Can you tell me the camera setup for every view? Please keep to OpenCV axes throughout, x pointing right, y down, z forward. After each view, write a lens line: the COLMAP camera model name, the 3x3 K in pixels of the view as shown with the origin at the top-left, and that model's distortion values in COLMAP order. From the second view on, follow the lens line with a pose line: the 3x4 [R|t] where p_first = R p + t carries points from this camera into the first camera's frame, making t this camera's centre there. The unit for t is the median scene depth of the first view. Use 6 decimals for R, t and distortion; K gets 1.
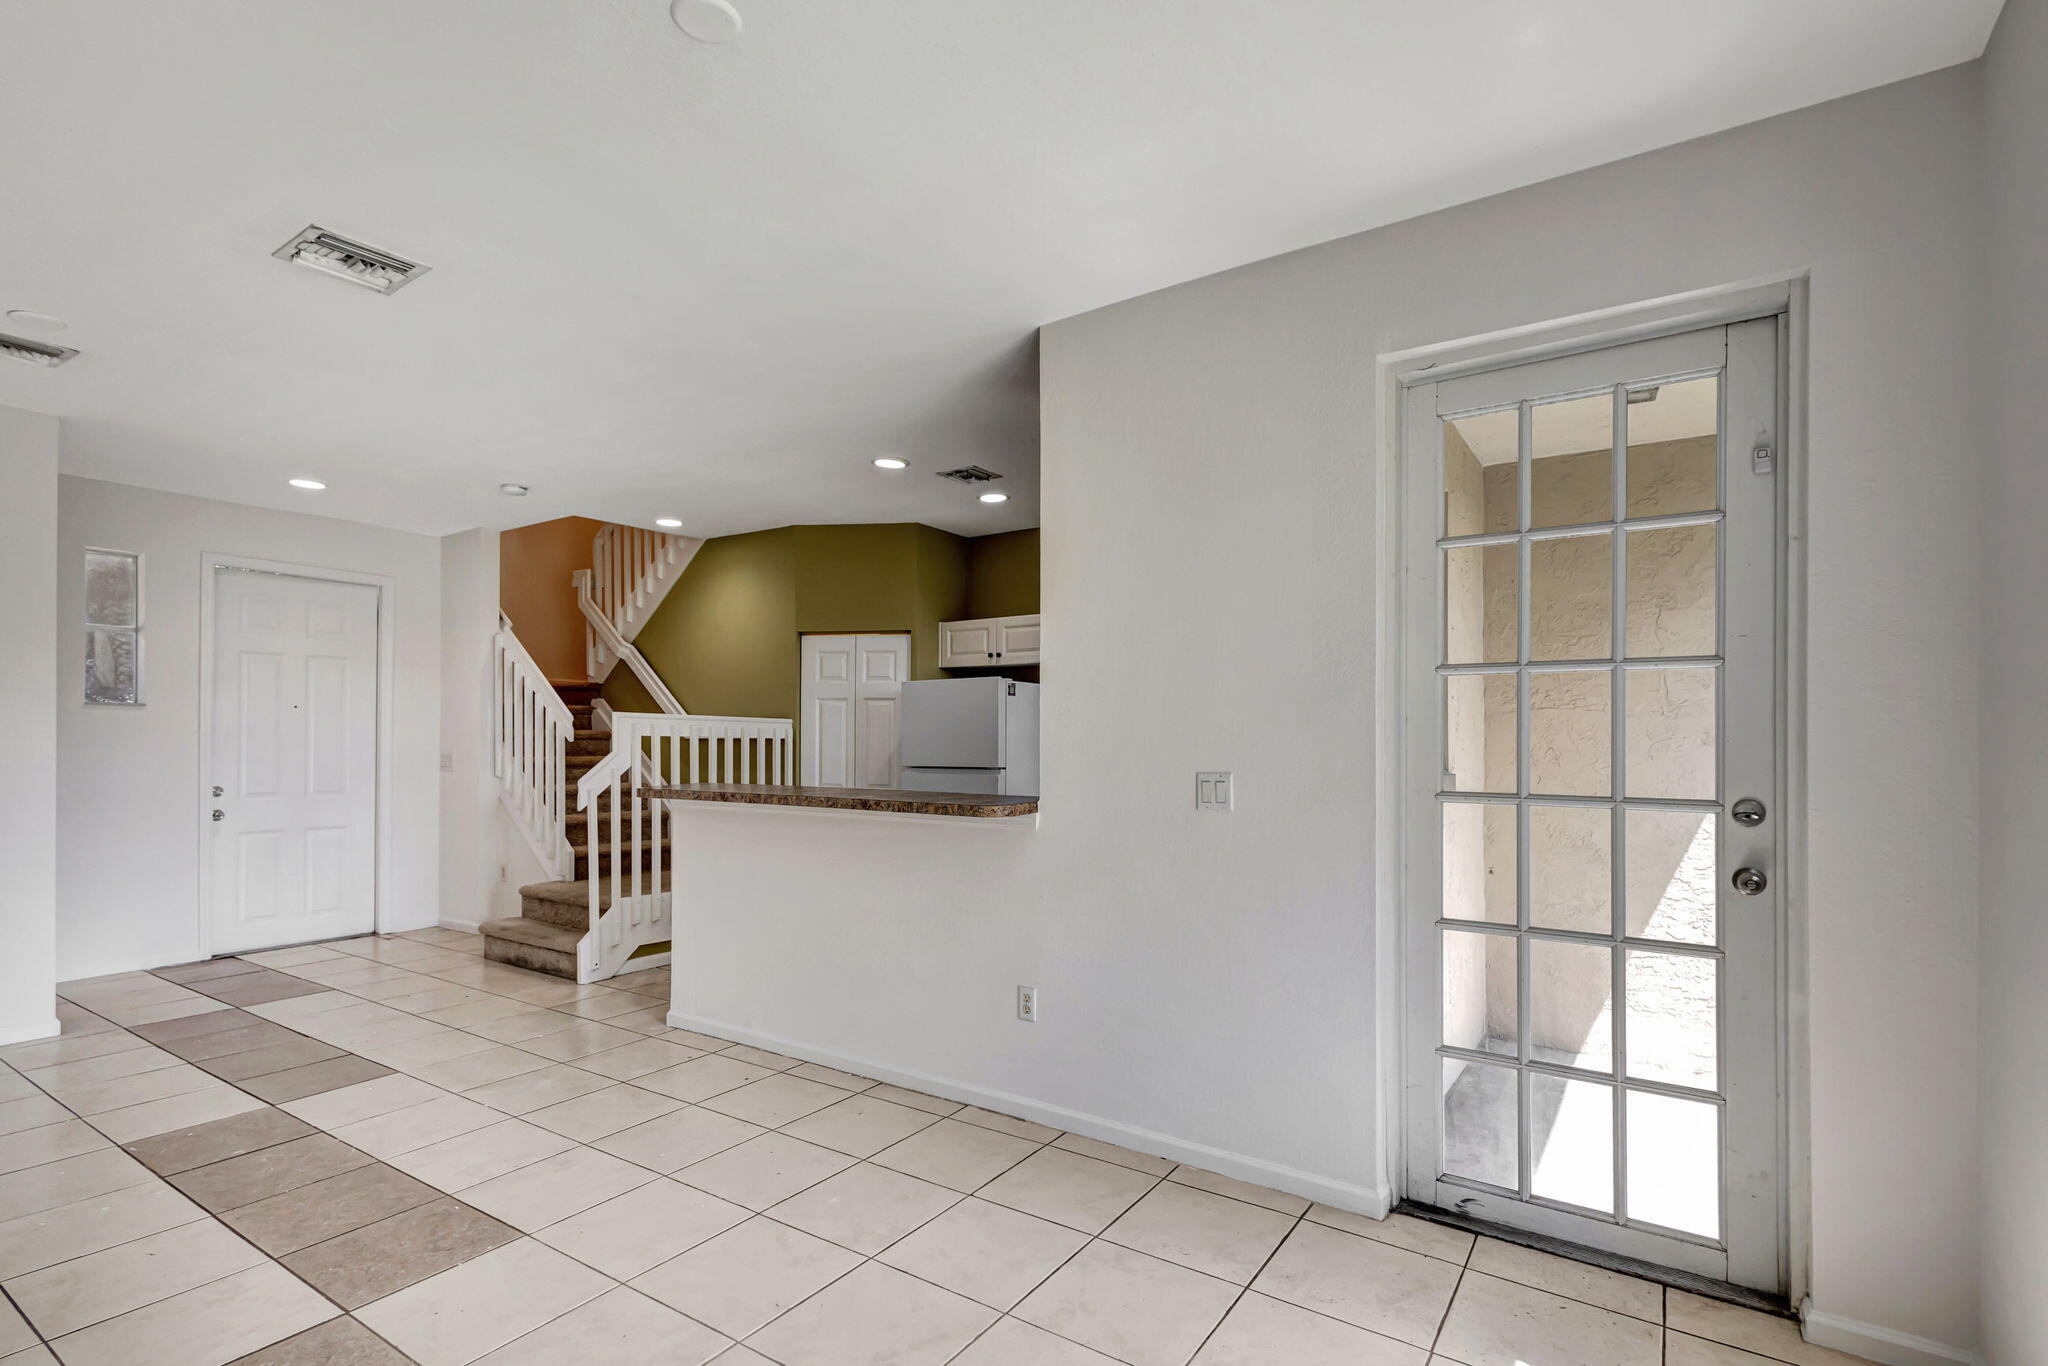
lens RADIAL K [[967.9, 0, 1019.8], [0, 967.9, 738.3], [0, 0, 1]] dist [0.000753, -0.000118]
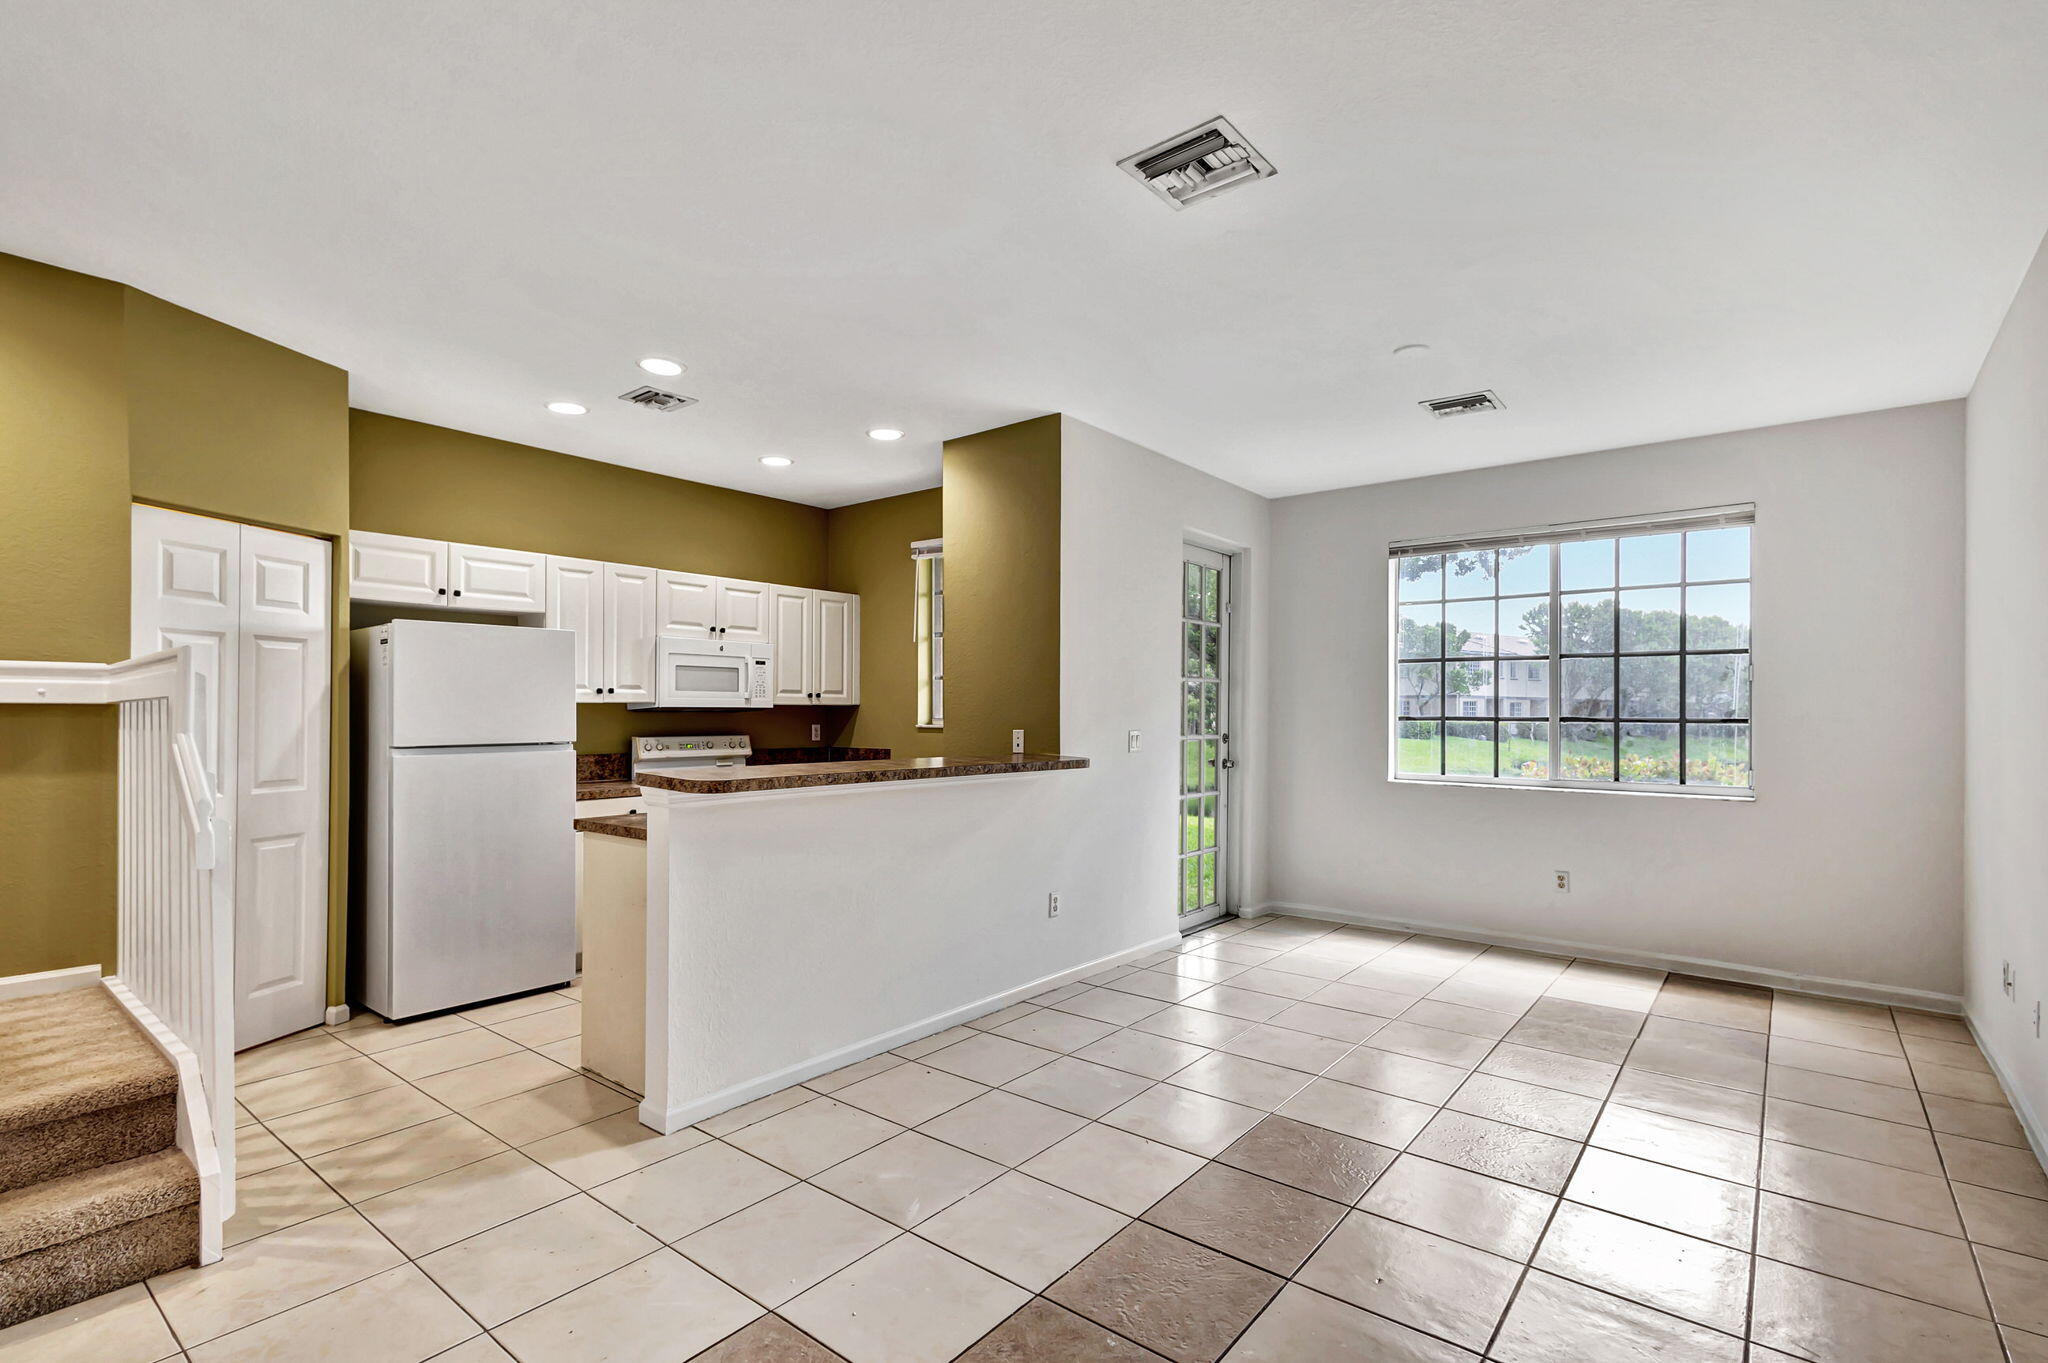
lens RADIAL K [[967.9, 0, 1026.1], [0, 967.9, 703.8], [0, 0, 1]] dist [0.000753, -0.000118]
pose [[0.077975, 0.005799, 0.996938, -1.037690], [-0.007322, 0.999959, -0.005243, -0.000775], [-0.996928, -0.006890, 0.078014, 0.714558]]
